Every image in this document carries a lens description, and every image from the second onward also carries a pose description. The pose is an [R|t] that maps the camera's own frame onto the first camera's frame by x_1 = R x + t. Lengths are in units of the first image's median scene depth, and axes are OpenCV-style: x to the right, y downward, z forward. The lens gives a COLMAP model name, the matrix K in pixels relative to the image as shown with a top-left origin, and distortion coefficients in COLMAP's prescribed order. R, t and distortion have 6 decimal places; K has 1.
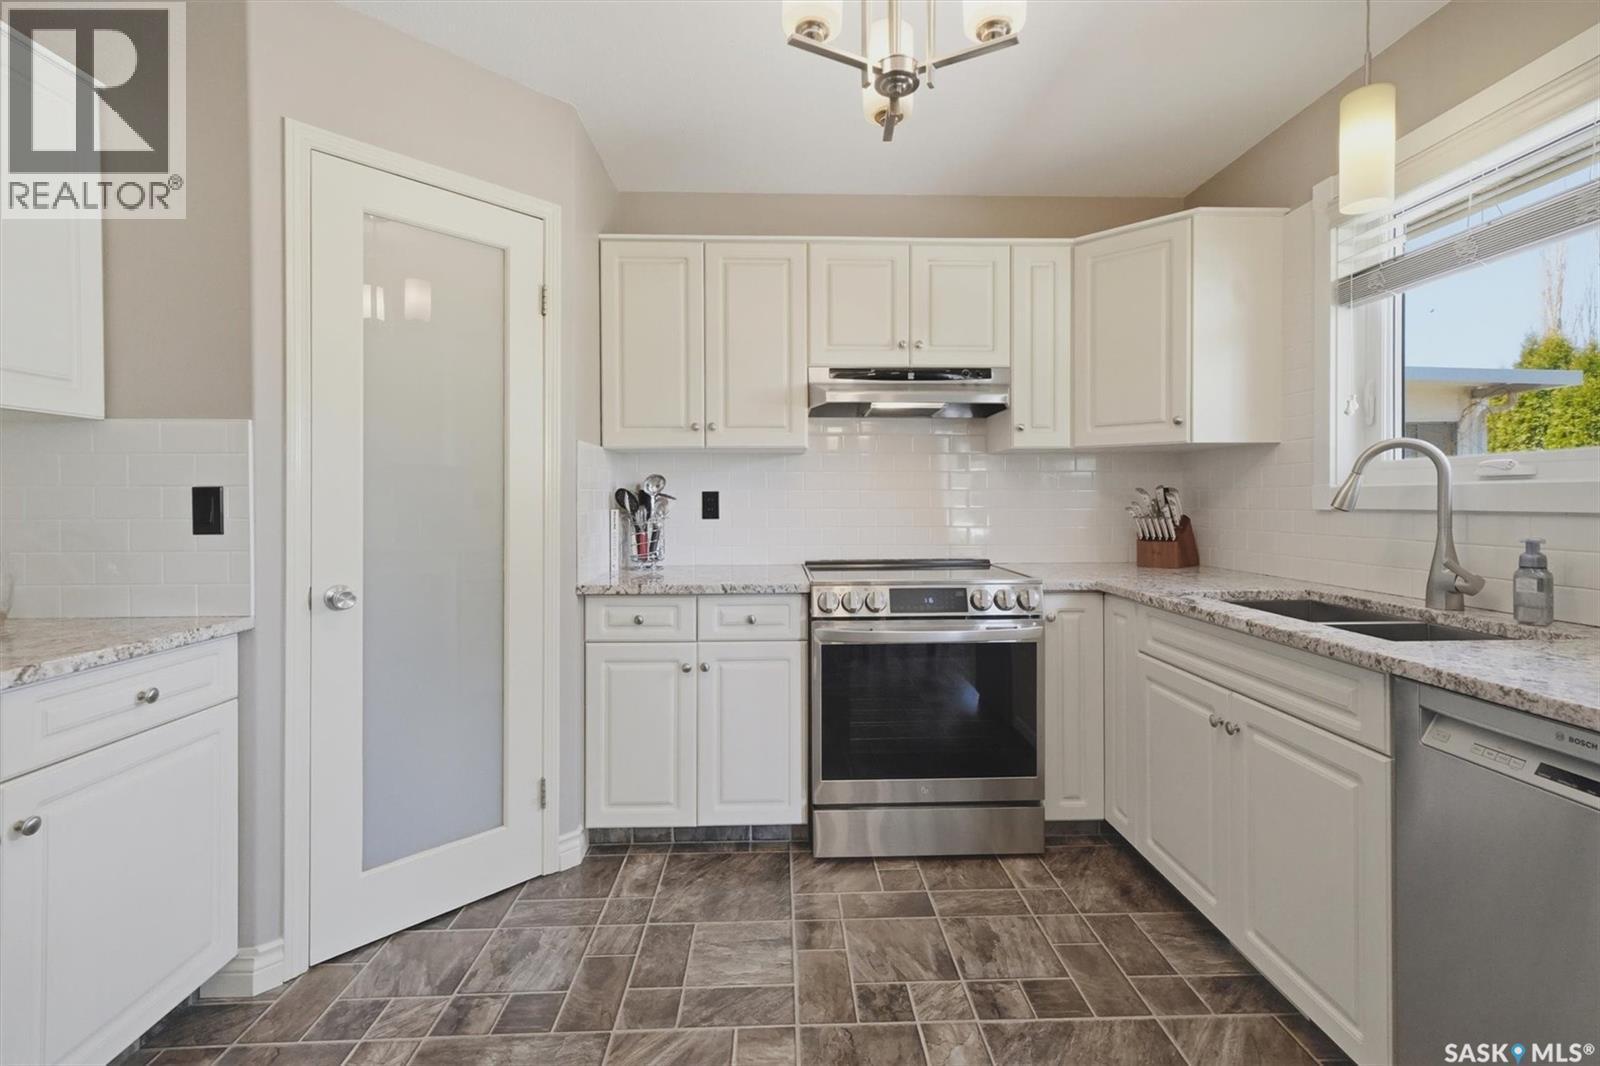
lens RADIAL K [[693.4, 0, 802.5], [0, 693.4, 495.6], [0, 0, 1]] dist [0.008350, 0.000274]
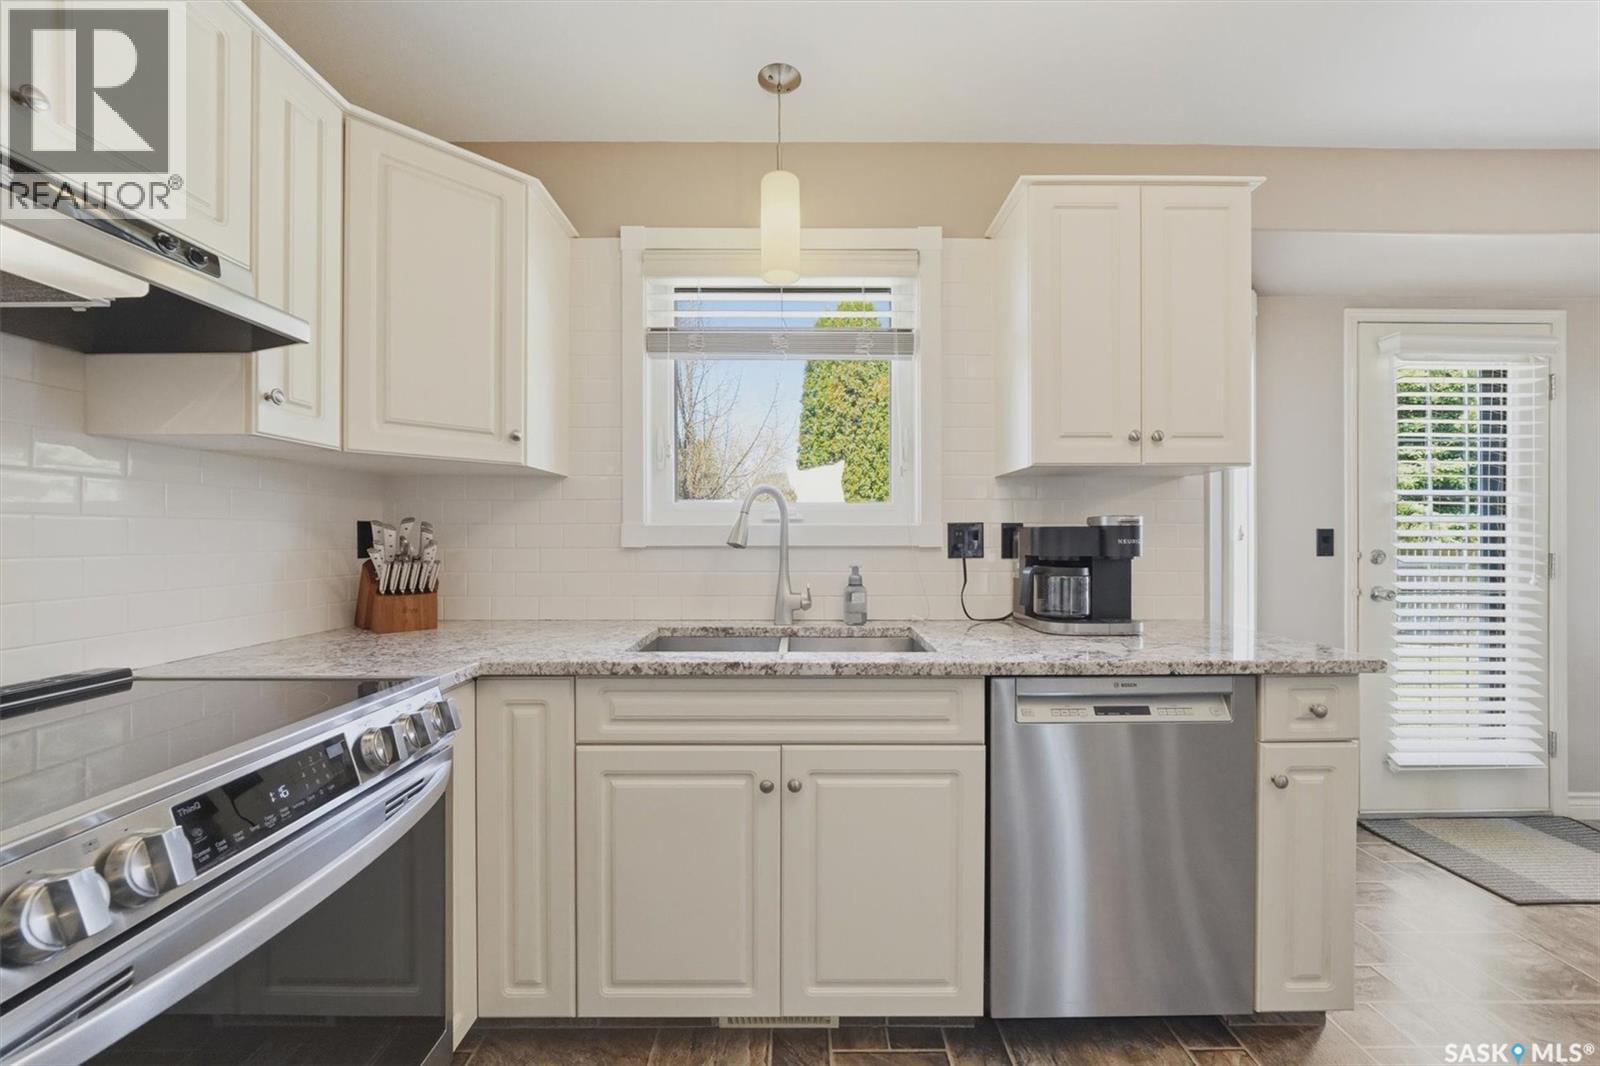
lens RADIAL K [[626.2, 0, 799.6], [0, 626.2, 538.3], [0, 0, 1]] dist [-0.012123, 0.000030]
pose [[0.045759, 0.002140, 0.998950, -0.184103], [-0.004399, 0.999988, -0.001941, 0.009146], [-0.998943, -0.004306, 0.045768, 0.848124]]
